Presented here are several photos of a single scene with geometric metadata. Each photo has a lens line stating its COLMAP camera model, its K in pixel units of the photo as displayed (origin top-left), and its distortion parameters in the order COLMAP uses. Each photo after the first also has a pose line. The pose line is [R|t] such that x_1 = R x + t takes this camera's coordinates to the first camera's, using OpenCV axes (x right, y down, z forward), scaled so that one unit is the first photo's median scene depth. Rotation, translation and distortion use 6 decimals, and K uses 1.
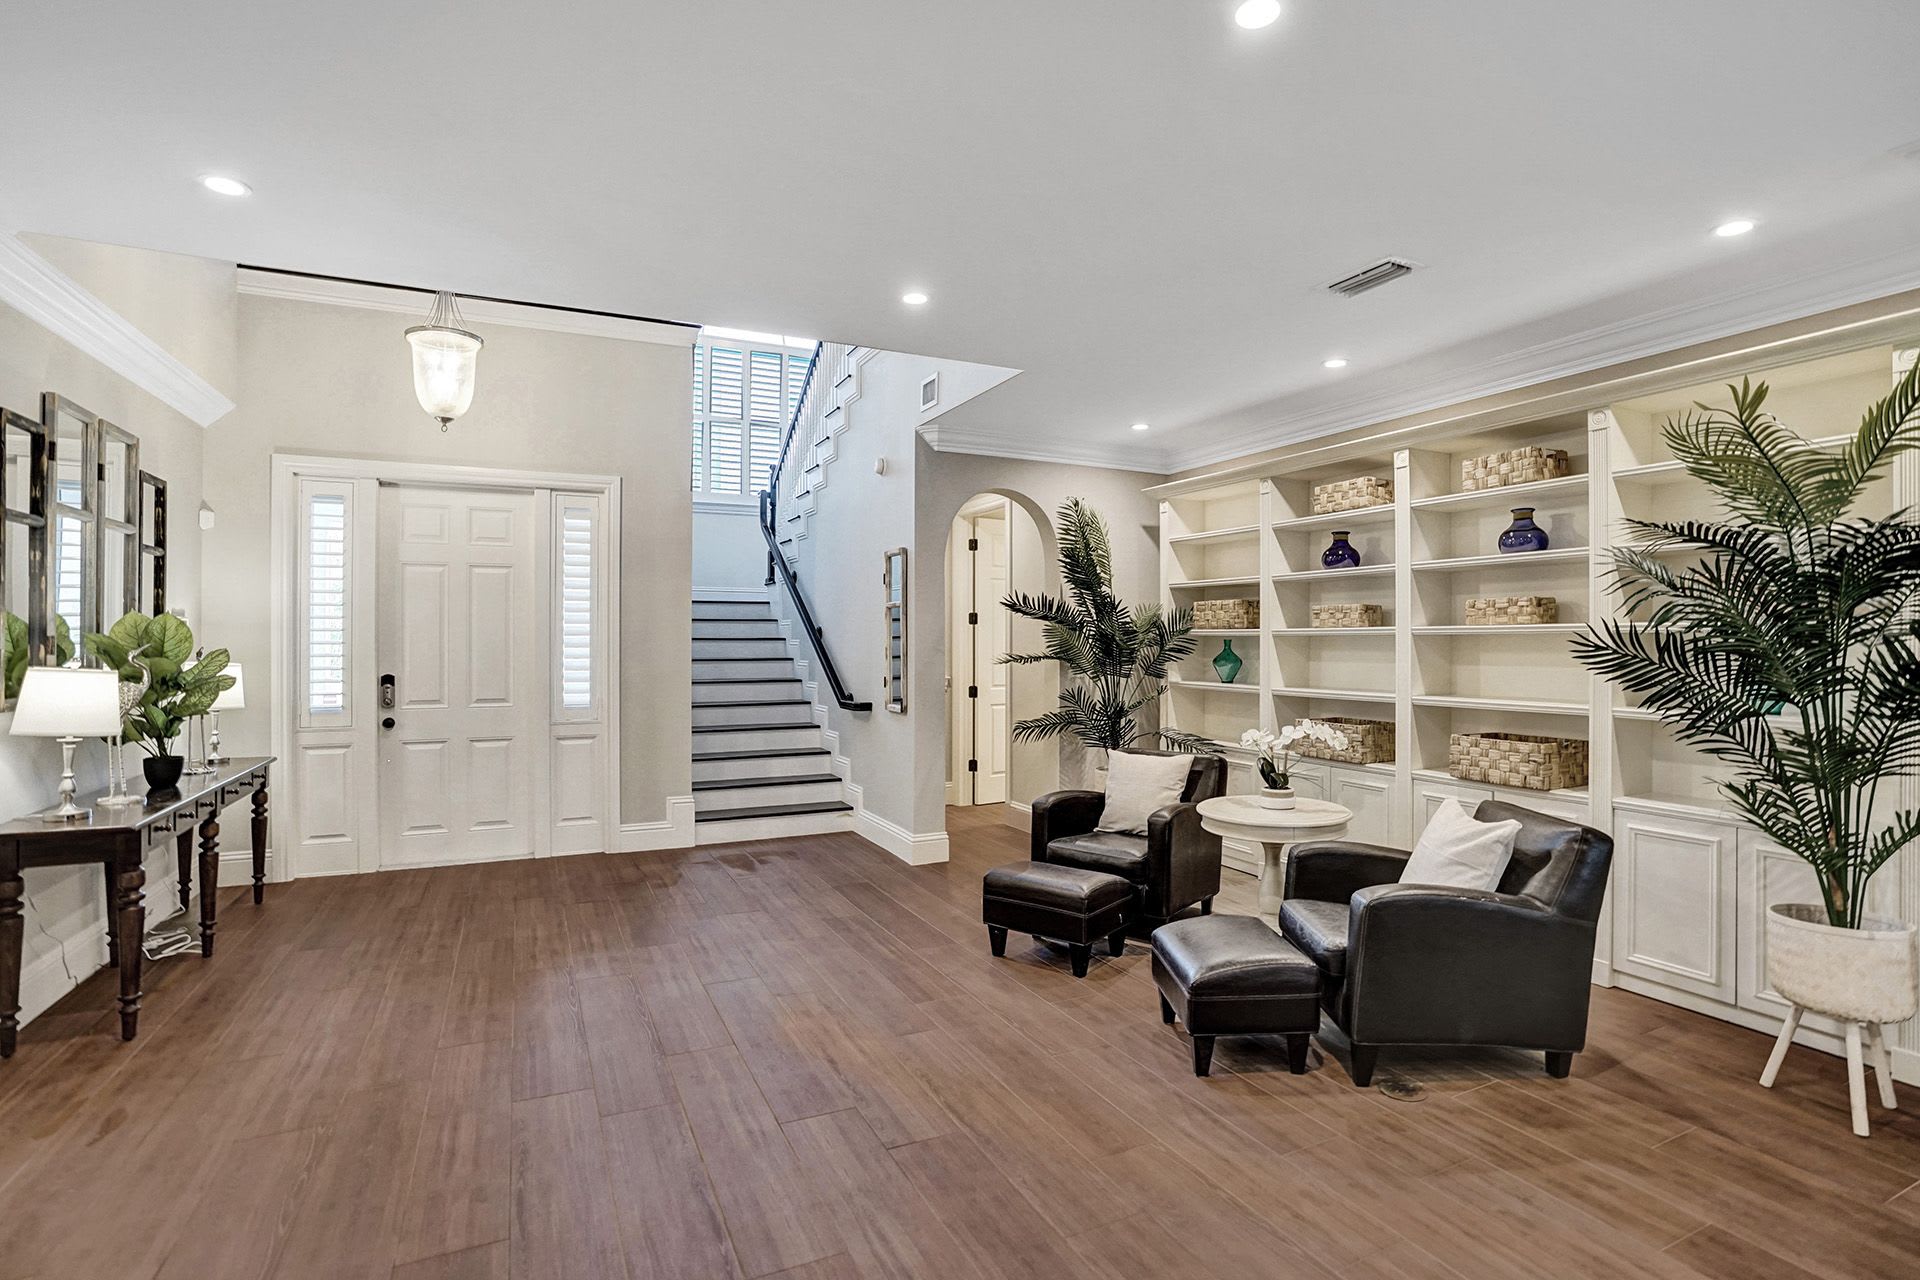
lens RADIAL K [[921.5, 0, 960.0], [0, 921.5, 640.0], [0, 0, 1]] dist [-0.071377, 0.028100]
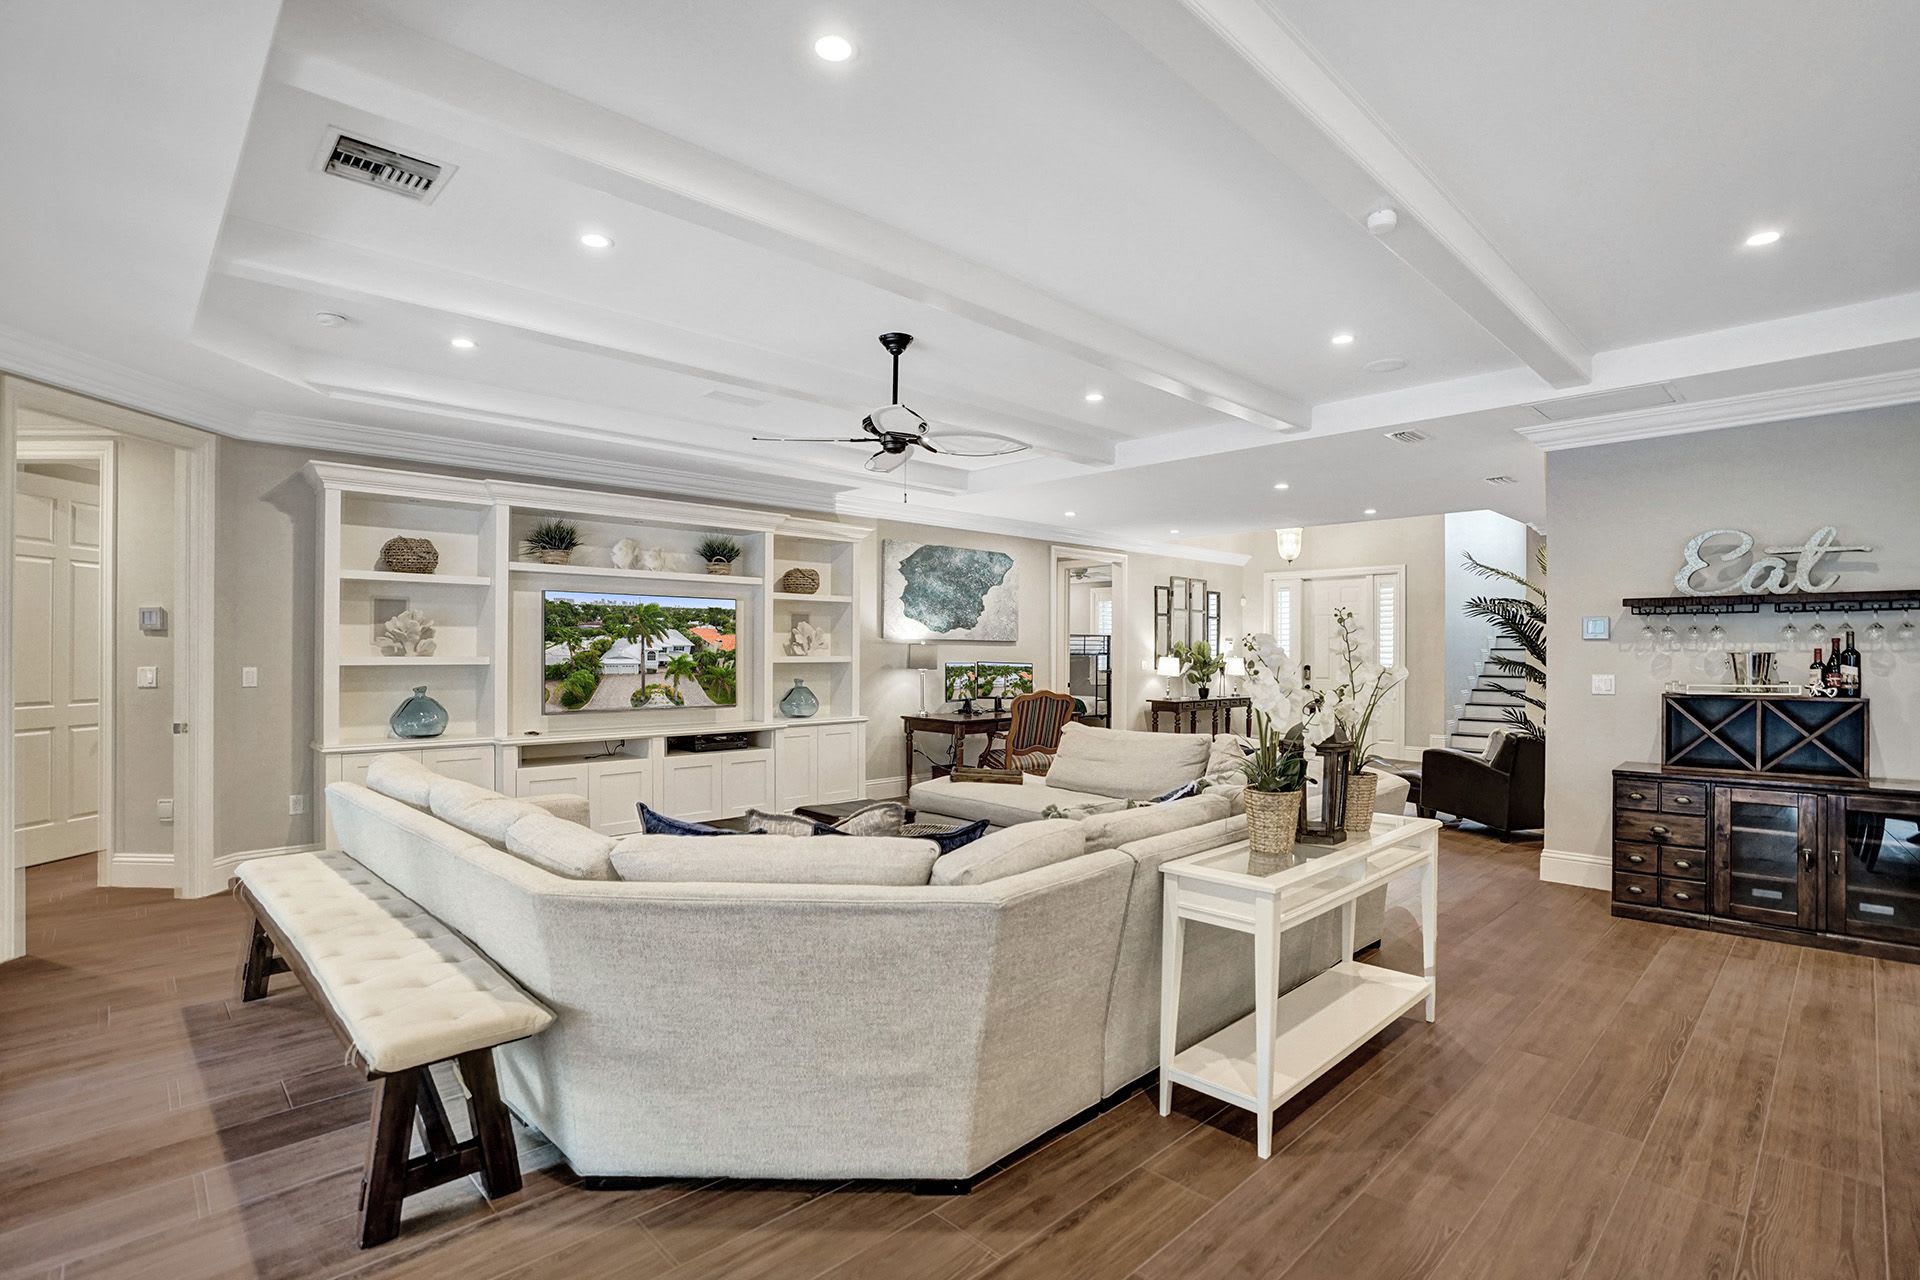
lens RADIAL K [[942.4, 0, 954.0], [0, 942.4, 654.1], [0, 0, 1]] dist [-0.045115, 0.010853]
pose [[0.312113, 0.002505, -0.950042, 1.410120], [-0.001674, 0.999996, 0.002087, 0.005767], [0.950044, 0.000939, 0.312116, -0.602738]]
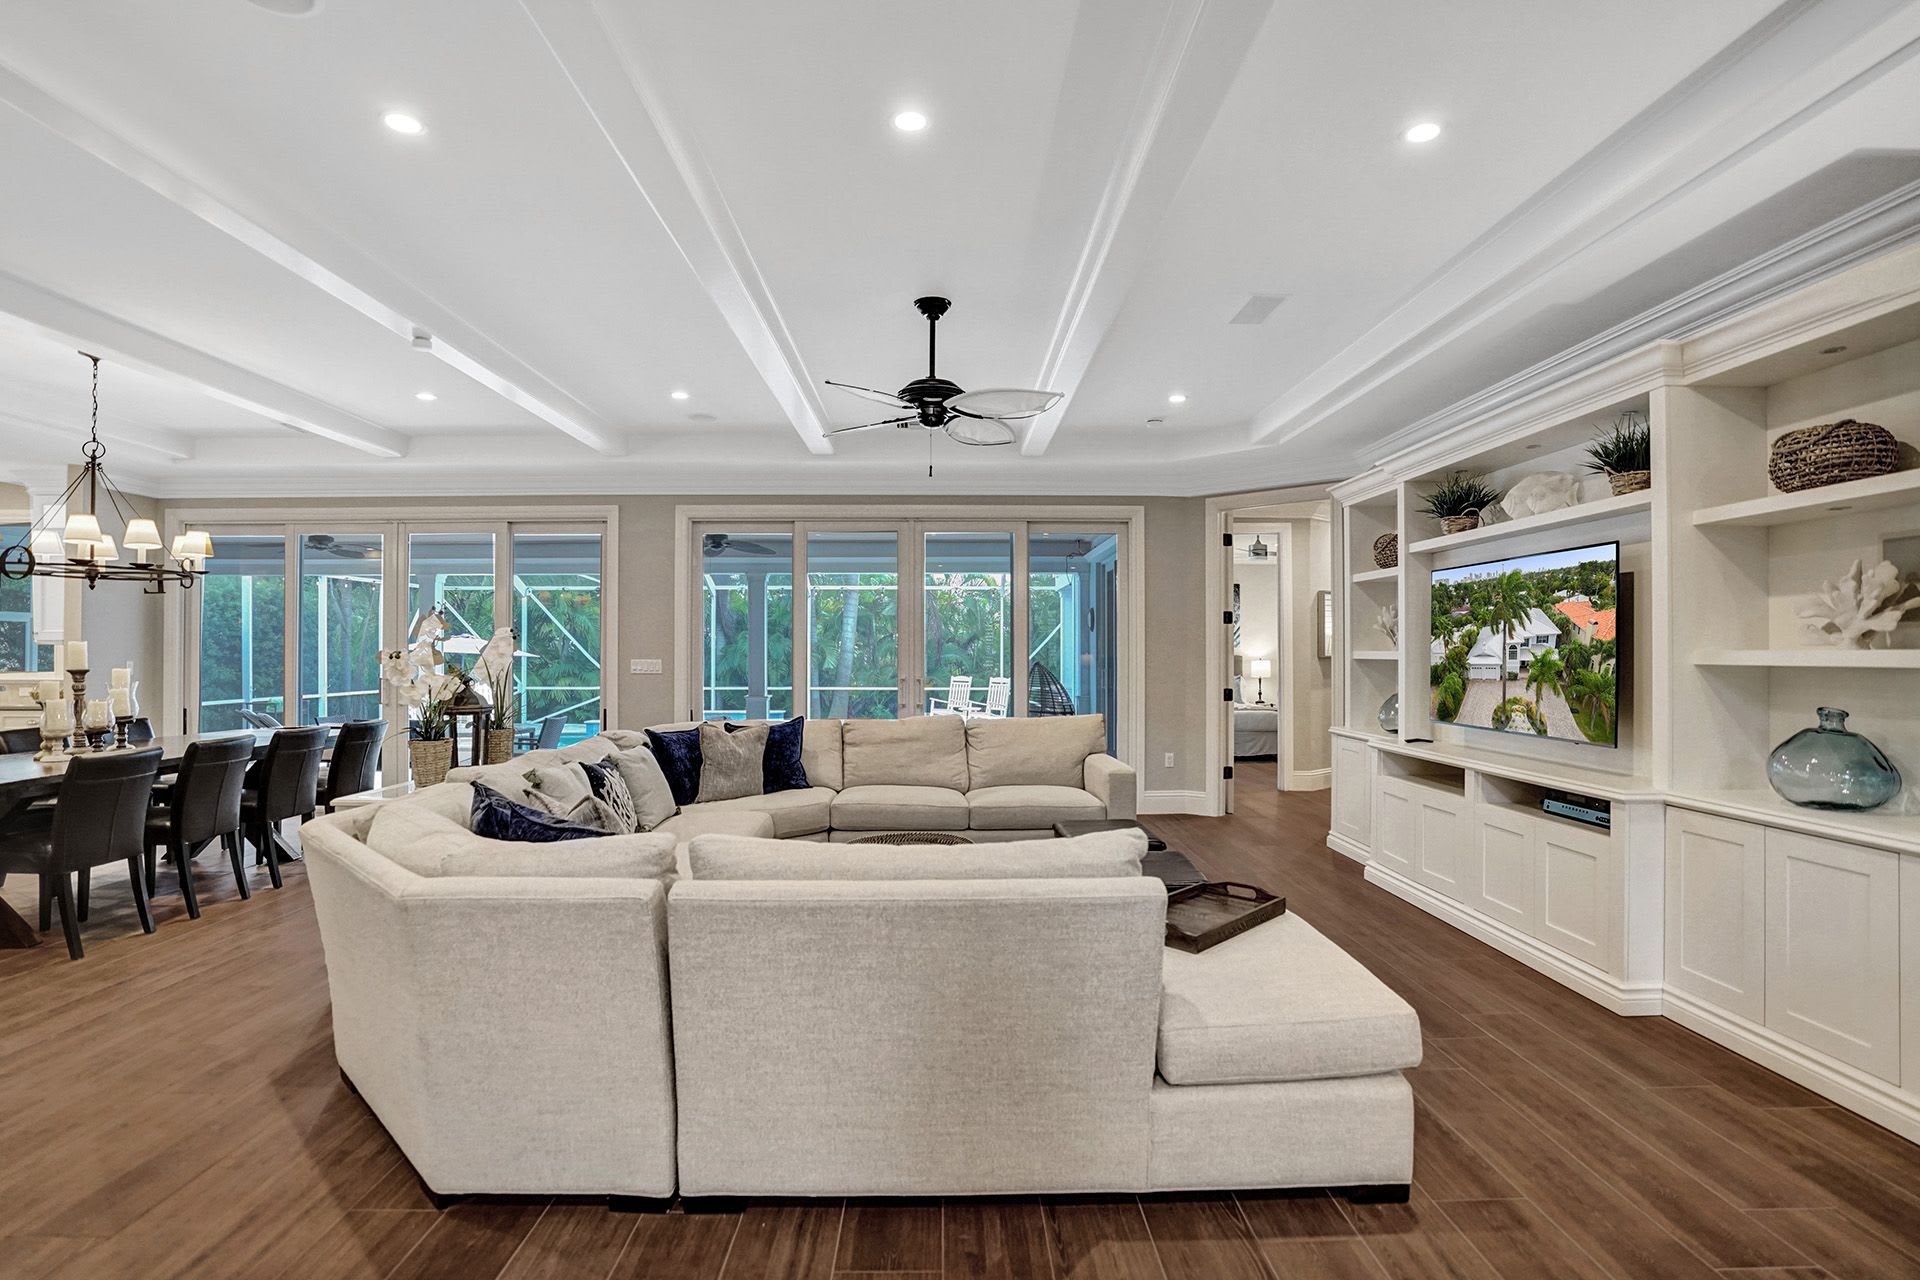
lens RADIAL K [[942.4, 0, 954.0], [0, 942.4, 654.1], [0, 0, 1]] dist [-0.045115, 0.010853]
pose [[-0.905733, -0.003099, 0.423836, 0.109264], [-0.002742, 0.999995, 0.001452, 0.014026], [-0.423839, 0.000153, -0.905738, 0.398284]]
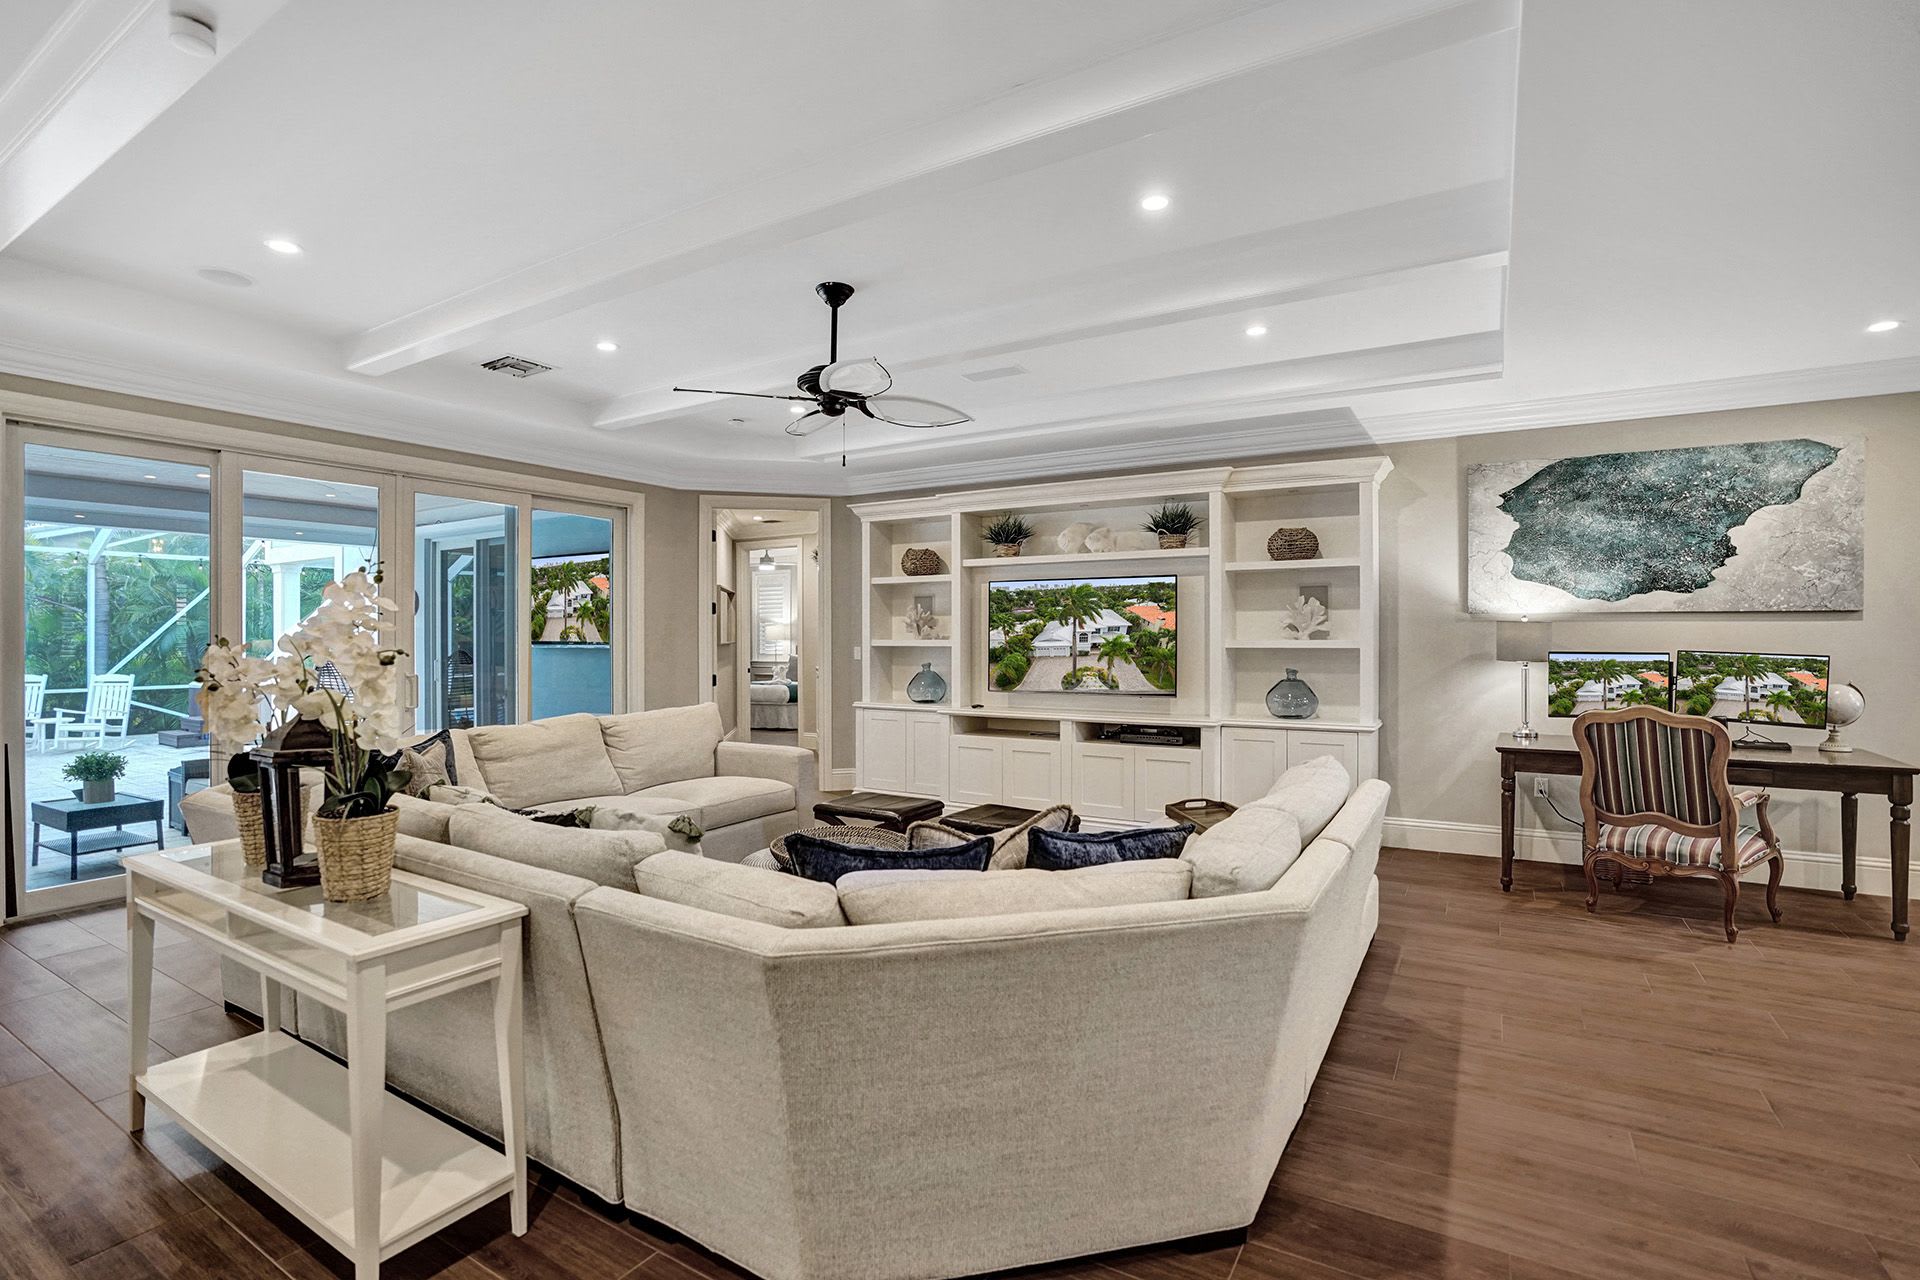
lens RADIAL K [[898.2, 0, 960.0], [0, 898.2, 640.0], [0, 0, 1]] dist [-0.065079, 0.028855]
pose [[-0.838972, 0.002070, -0.544171, 0.845048], [0.001092, 0.999997, 0.002120, 0.010933], [0.544174, 0.001185, -0.838972, 0.383295]]
